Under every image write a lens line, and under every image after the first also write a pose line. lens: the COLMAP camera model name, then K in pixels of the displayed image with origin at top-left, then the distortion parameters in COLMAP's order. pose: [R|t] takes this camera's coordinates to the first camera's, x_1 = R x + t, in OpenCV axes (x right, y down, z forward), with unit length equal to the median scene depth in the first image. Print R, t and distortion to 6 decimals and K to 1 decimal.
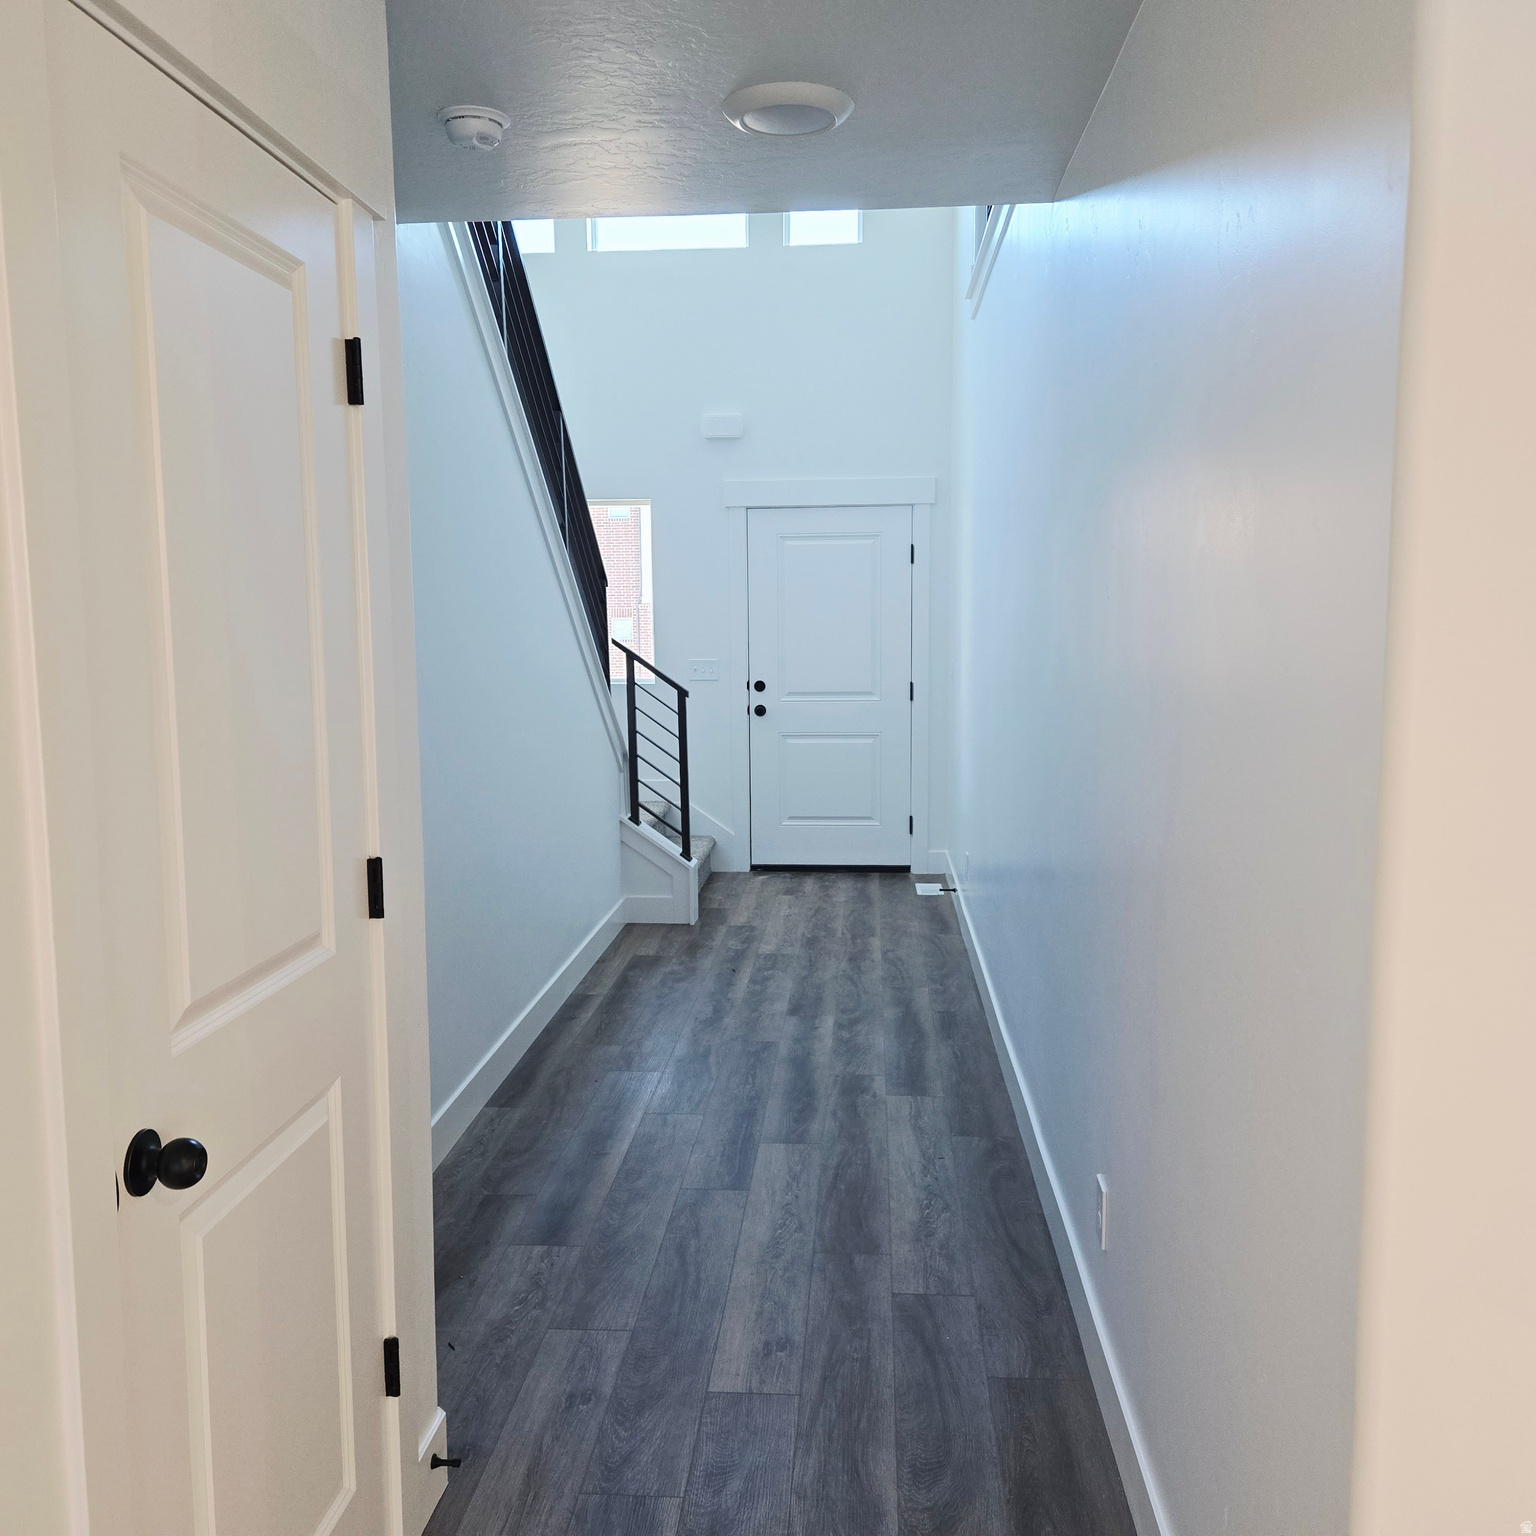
lens RADIAL K [[1363.7, 0, 770.7], [0, 1363.7, 757.3], [0, 0, 1]] dist [0.084797, -0.086598]
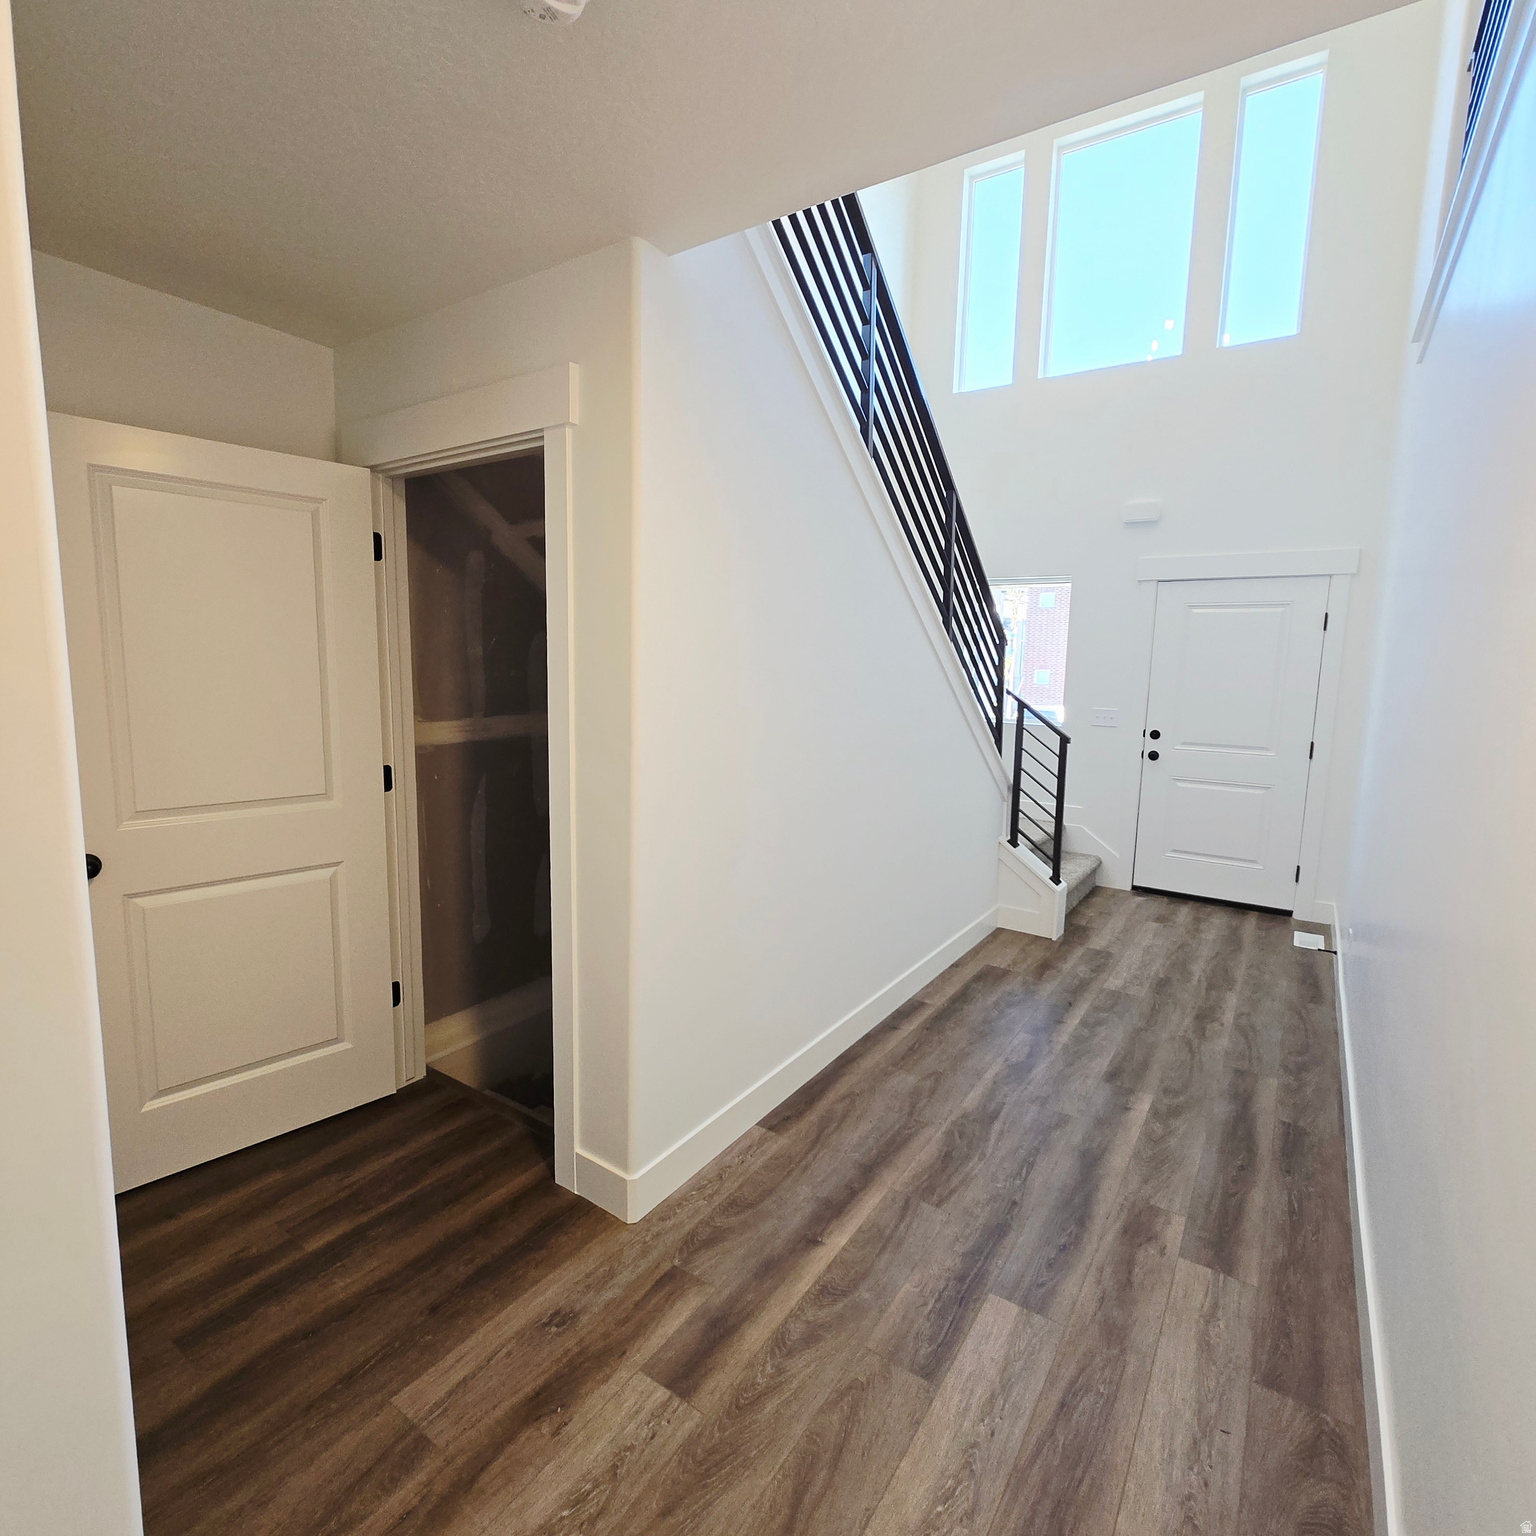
lens RADIAL K [[801.2, 0, 770.2], [0, 801.2, 759.5], [0, 0, 1]] dist [0.001964, -0.001353]
pose [[0.866985, 0.090291, -0.490087, 0.059731], [-0.083182, 0.995872, 0.036322, -0.038752], [0.491343, 0.009276, 0.870917, 0.332962]]
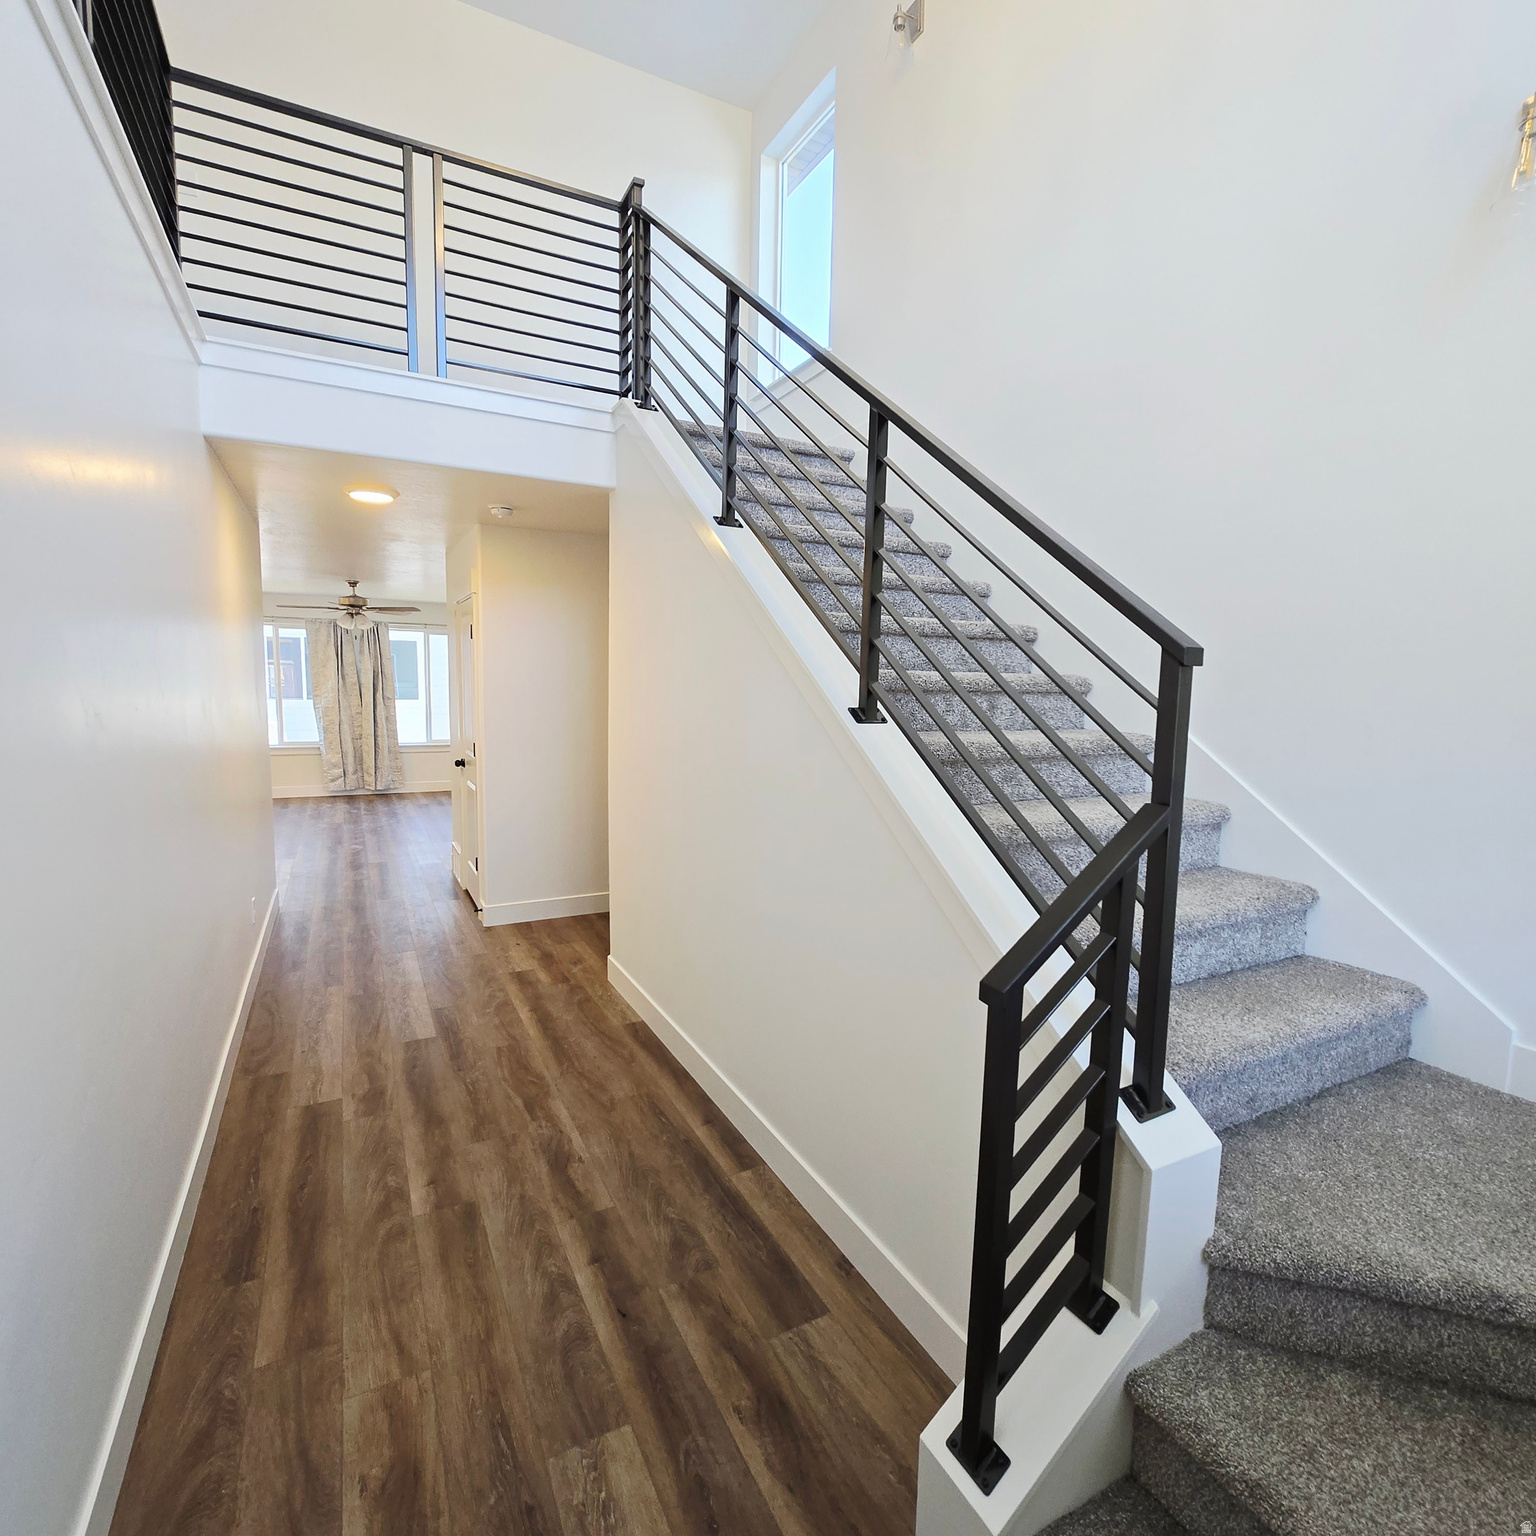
lens RADIAL K [[798.9, 0, 774.7], [0, 798.9, 767.4], [0, 0, 1]] dist [0.001156, -0.001093]
pose [[-0.844607, 0.052117, -0.532843, 0.090607], [-0.070593, 0.975721, 0.207330, -0.154212], [0.530712, 0.212727, -0.820422, 1.267898]]
